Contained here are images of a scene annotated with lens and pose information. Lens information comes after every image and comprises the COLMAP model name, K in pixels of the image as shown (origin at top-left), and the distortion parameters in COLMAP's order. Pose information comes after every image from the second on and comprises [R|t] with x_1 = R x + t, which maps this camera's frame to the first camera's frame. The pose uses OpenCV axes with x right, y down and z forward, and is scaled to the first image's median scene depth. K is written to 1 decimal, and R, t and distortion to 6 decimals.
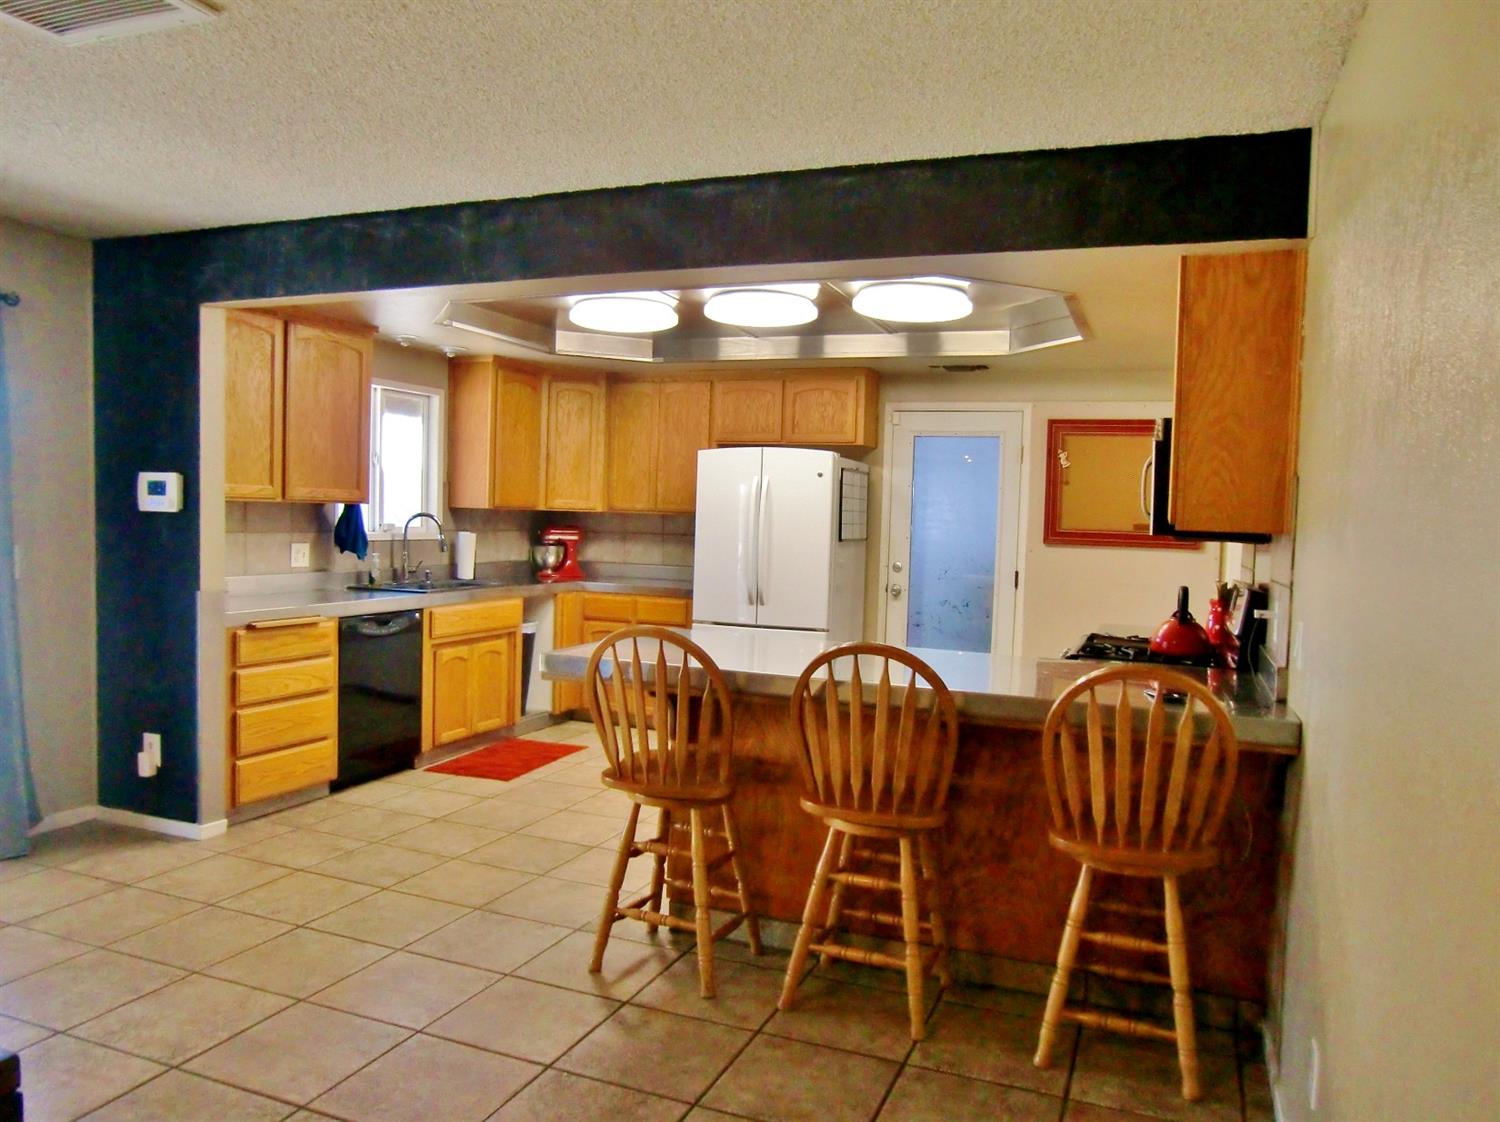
lens RADIAL K [[1073.1, 0, 762.0], [0, 1073.1, 562.2], [0, 0, 1]] dist [-0.099083, 0.102393]
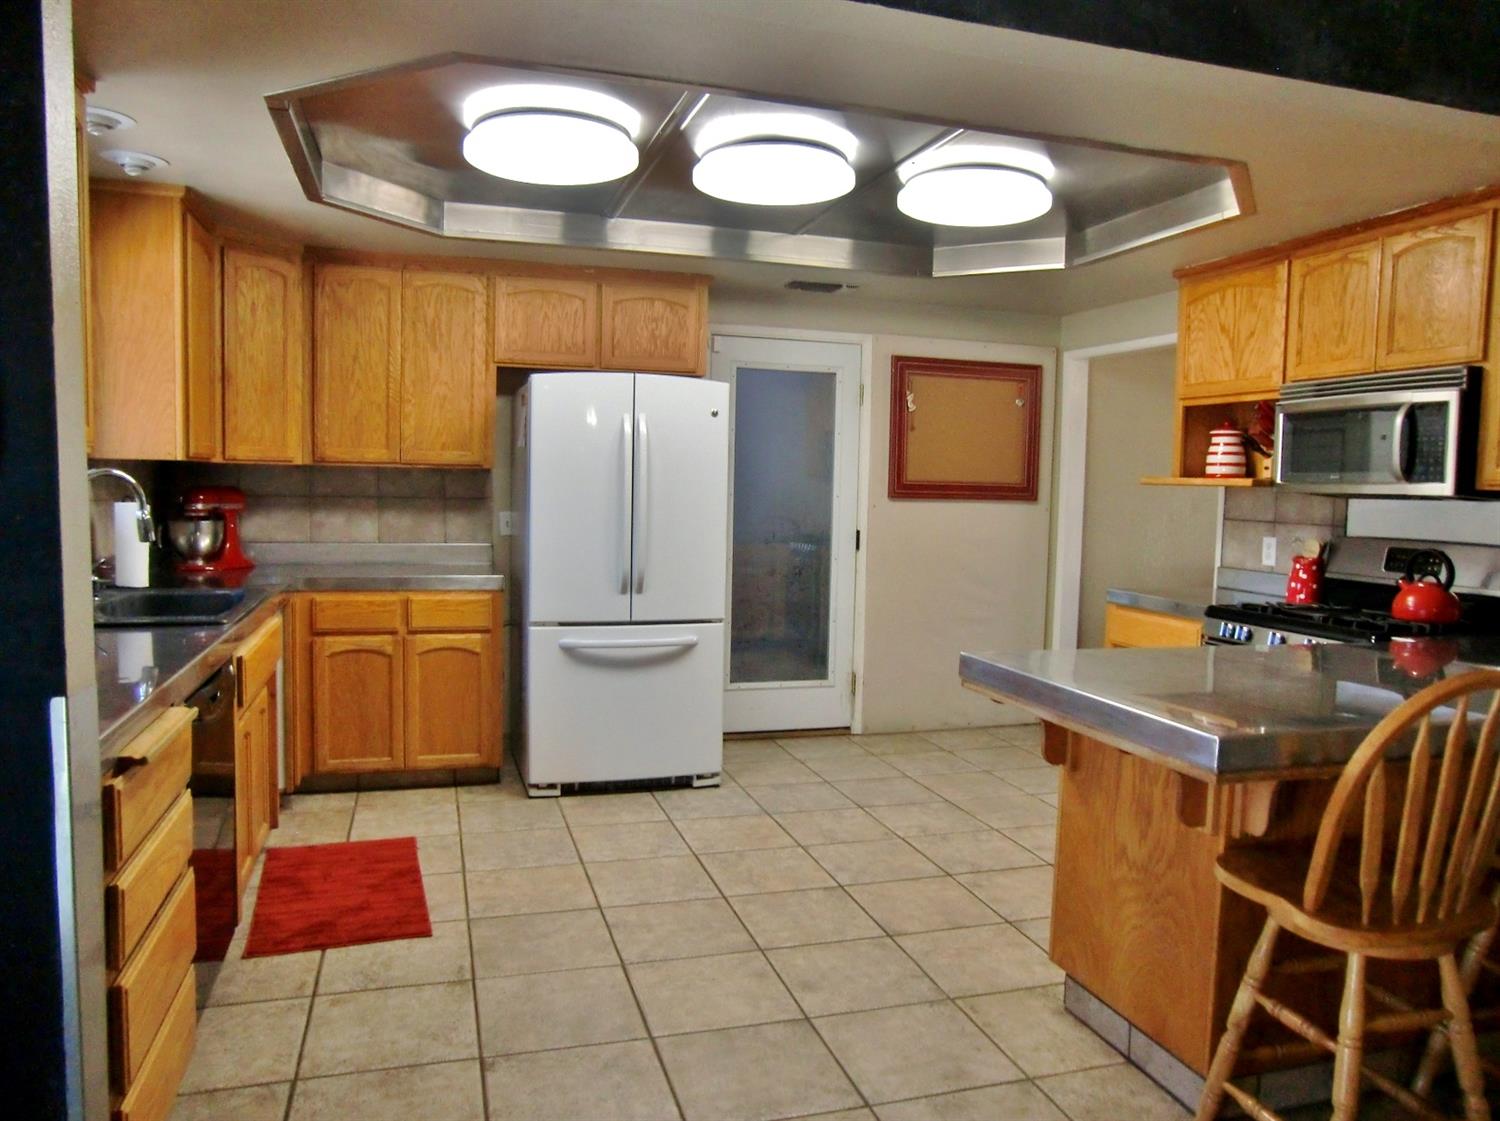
lens RADIAL K [[1073.1, 0, 762.0], [0, 1073.1, 561.7], [0, 0, 1]] dist [-0.099083, 0.102393]
pose [[0.785620, -0.061683, 0.615627, -0.355450], [0.029222, 0.997607, 0.062663, -0.022555], [-0.618019, -0.031239, 0.785542, 0.359963]]
